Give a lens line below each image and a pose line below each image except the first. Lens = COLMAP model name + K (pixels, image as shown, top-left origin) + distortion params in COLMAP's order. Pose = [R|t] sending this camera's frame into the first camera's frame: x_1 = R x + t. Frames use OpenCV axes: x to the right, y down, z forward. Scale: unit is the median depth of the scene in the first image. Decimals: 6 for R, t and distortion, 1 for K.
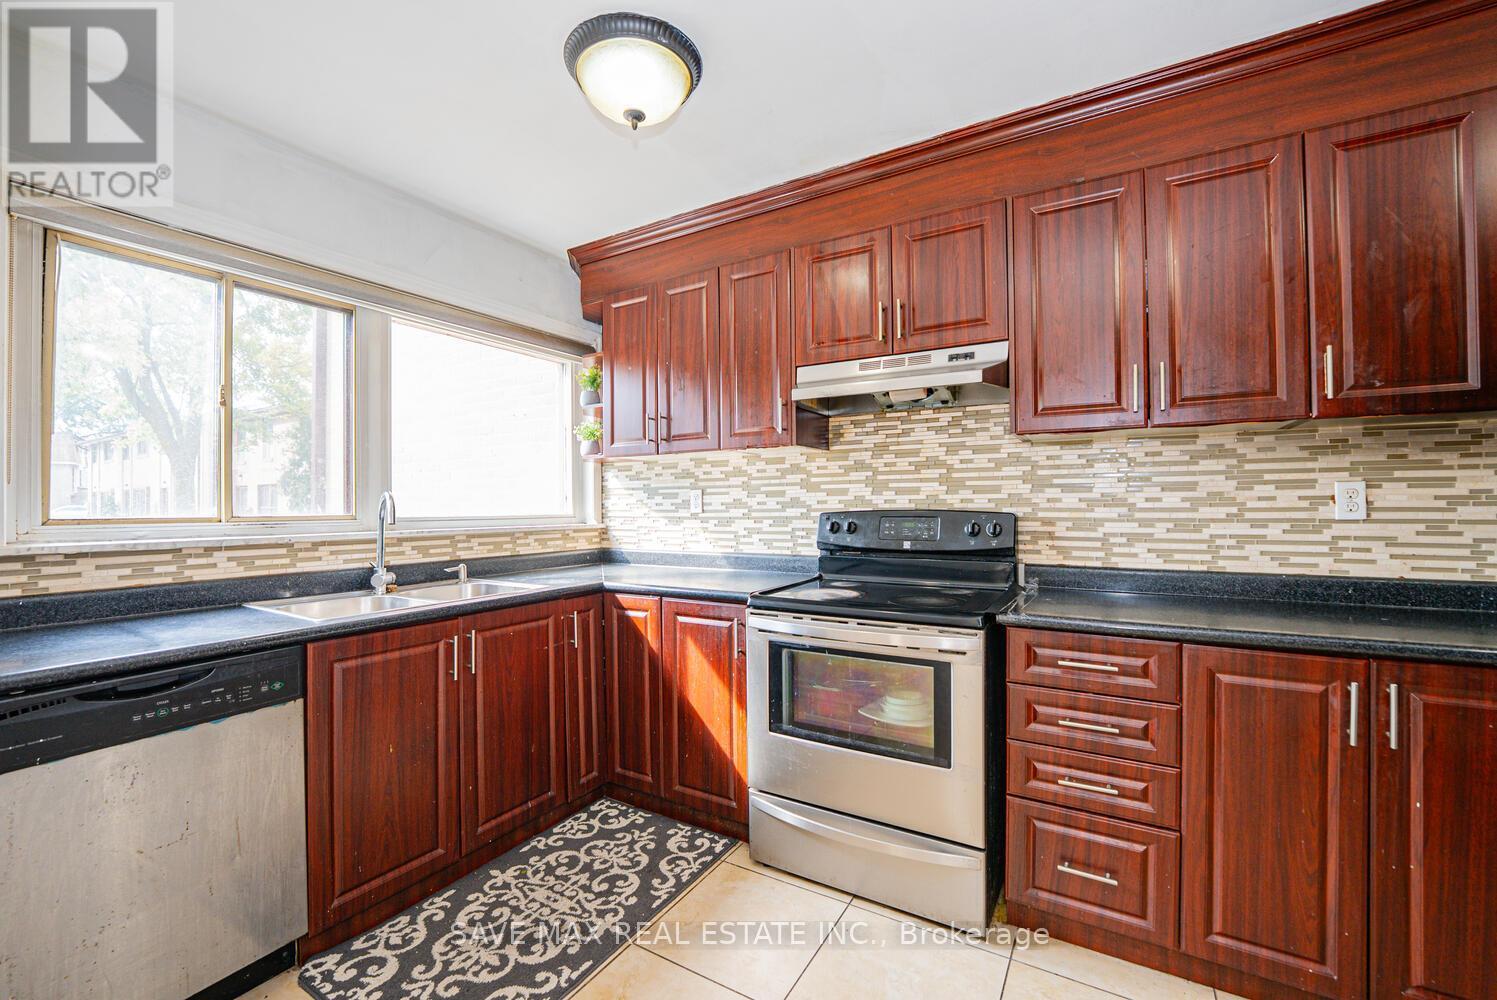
lens RADIAL K [[611.3, 0, 748.3], [0, 611.3, 501.3], [0, 0, 1]] dist [-0.029604, 0.003344]
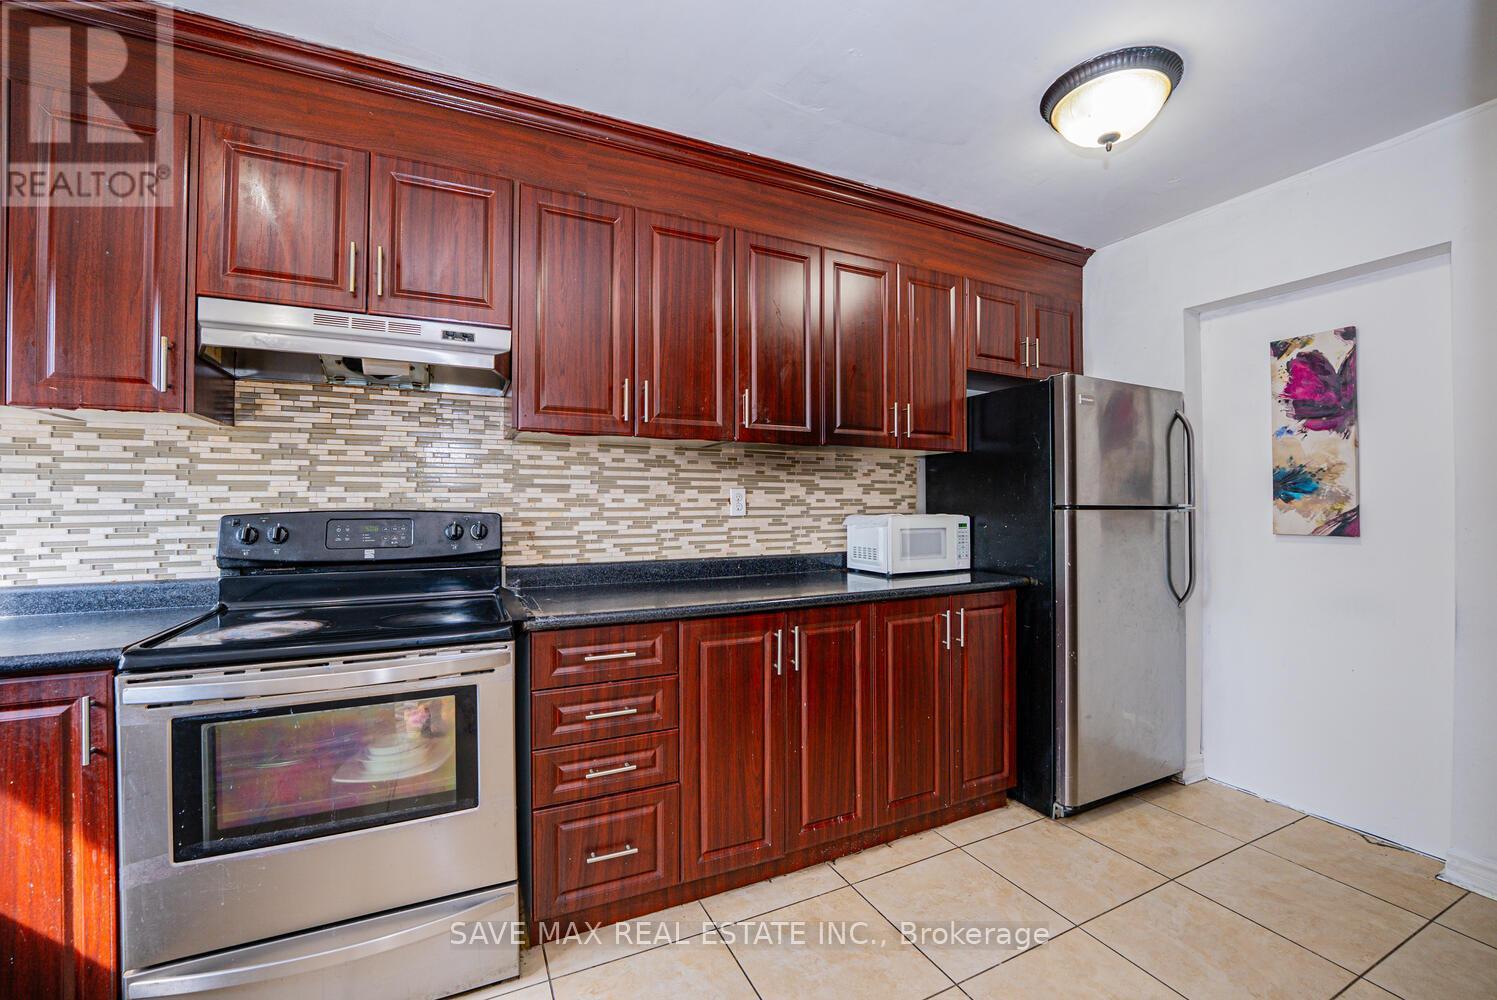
lens RADIAL K [[611.3, 0, 747.0], [0, 611.3, 500.4], [0, 0, 1]] dist [-0.029604, 0.003344]
pose [[0.547114, 0.010588, 0.836991, -0.158343], [-0.005179, 0.999944, -0.009264, 0.006688], [-0.837042, 0.000734, 0.547138, 0.174378]]
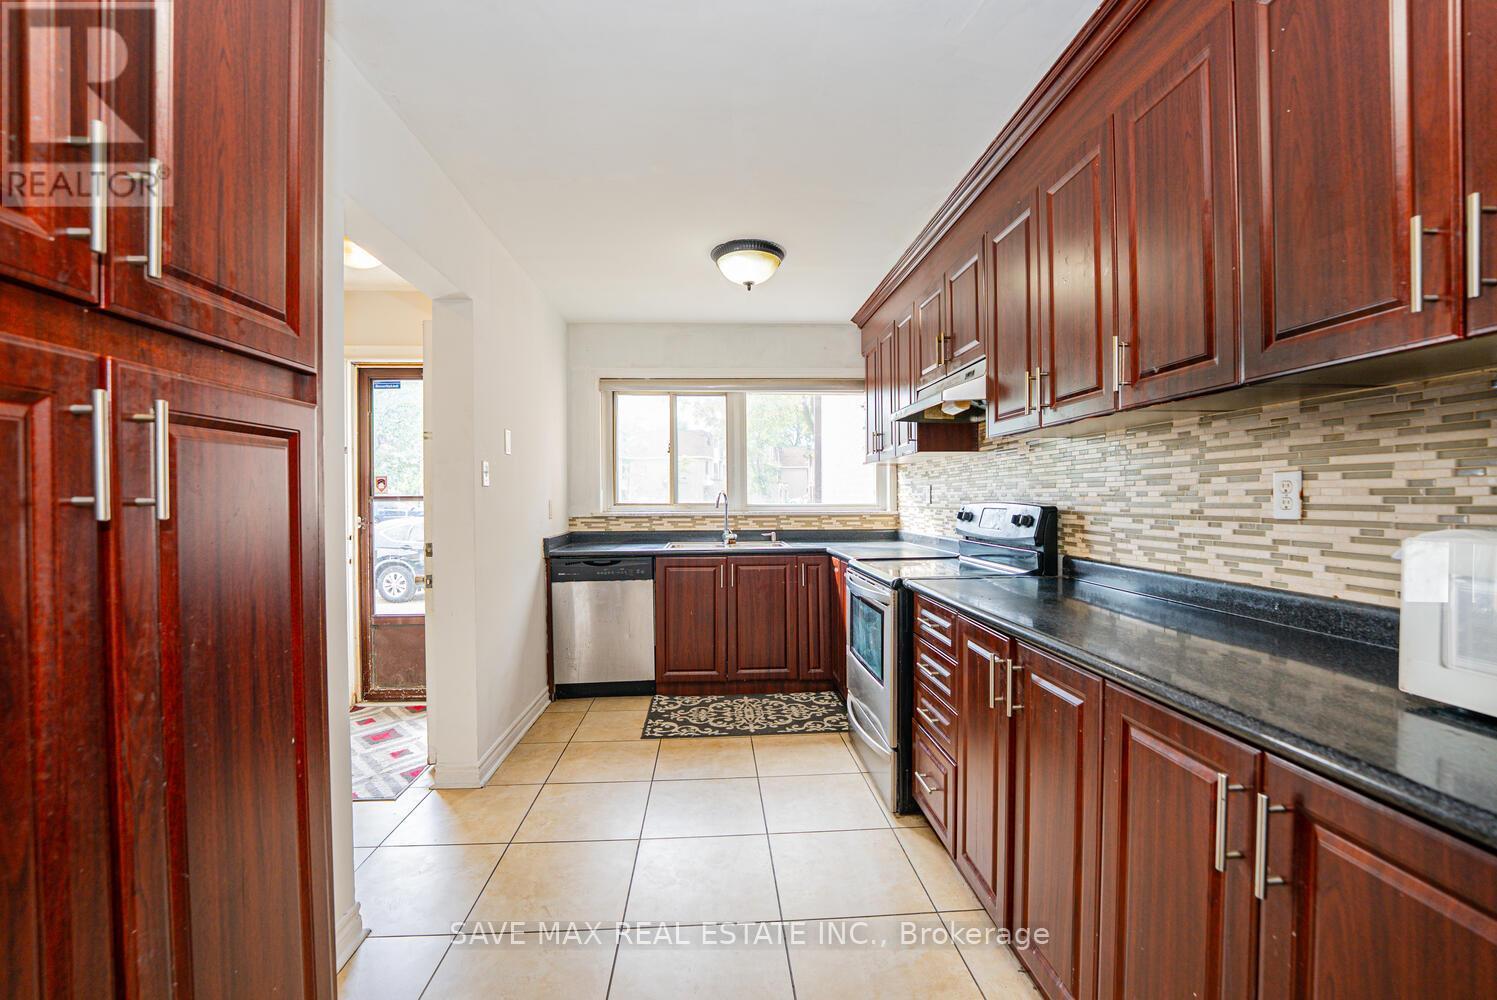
lens RADIAL K [[611.3, 0, 749.6], [0, 611.3, 504.8], [0, 0, 1]] dist [-0.029604, 0.003344]
pose [[0.569296, 0.011385, -0.822053, 1.119174], [0.007304, 0.999795, 0.018905, -0.008236], [0.822100, -0.016767, 0.569096, -0.041061]]
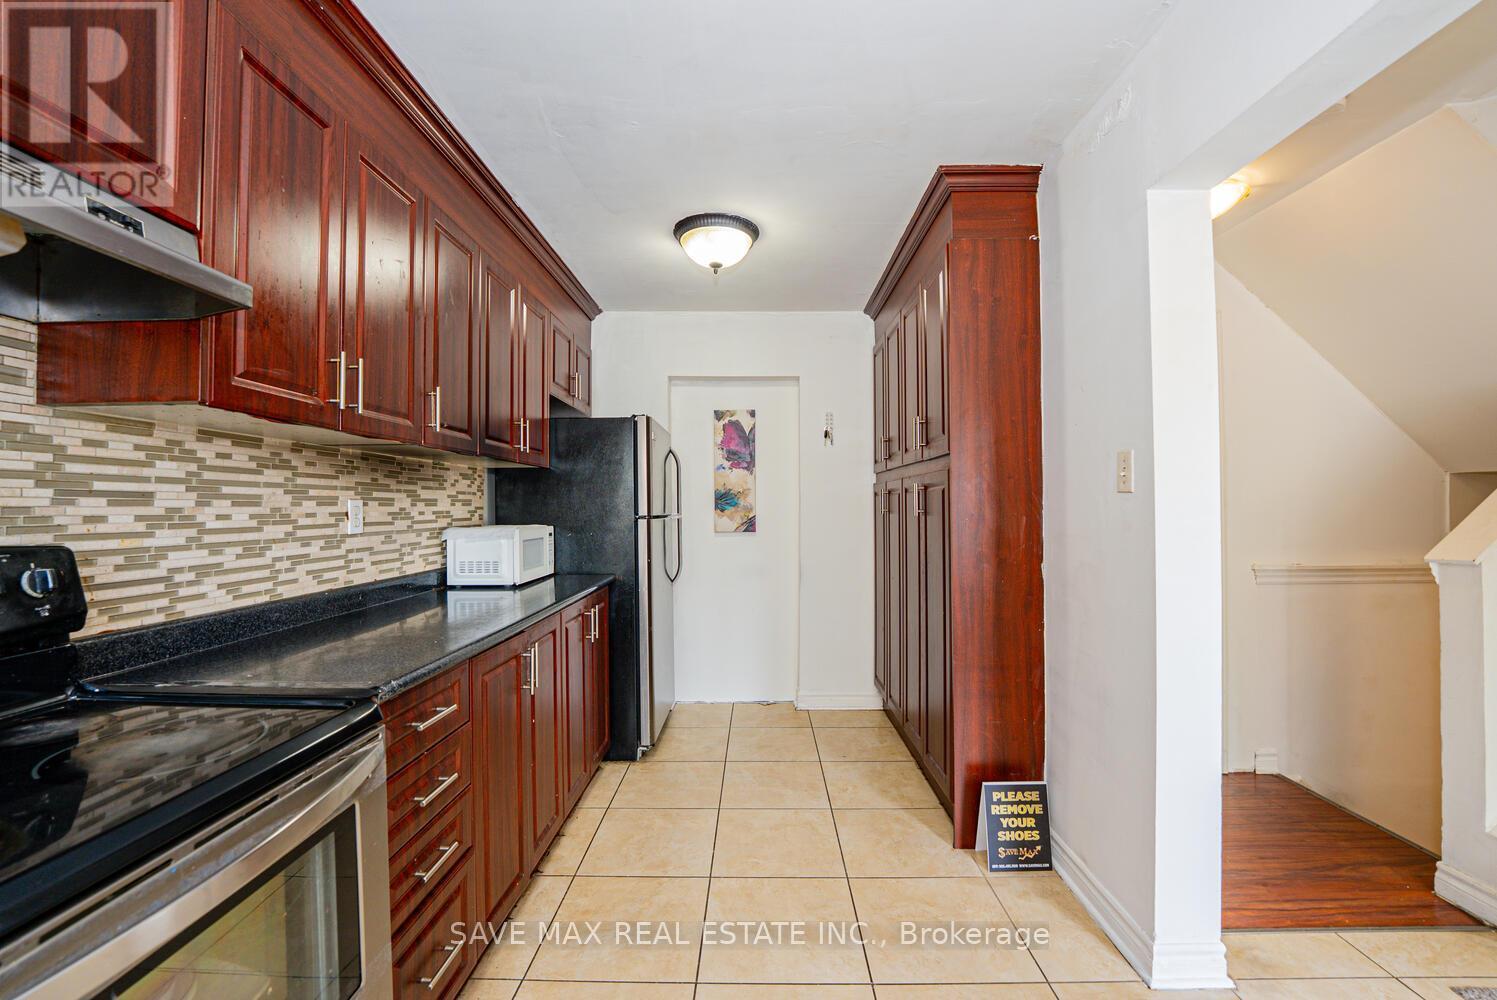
lens RADIAL K [[611.3, 0, 753.7], [0, 611.3, 501.5], [0, 0, 1]] dist [-0.029604, 0.003344]
pose [[-0.509048, 0.015648, 0.860596, -0.301161], [0.004213, 0.999868, -0.015688, -0.007914], [-0.860728, -0.004360, -0.509047, 0.829361]]
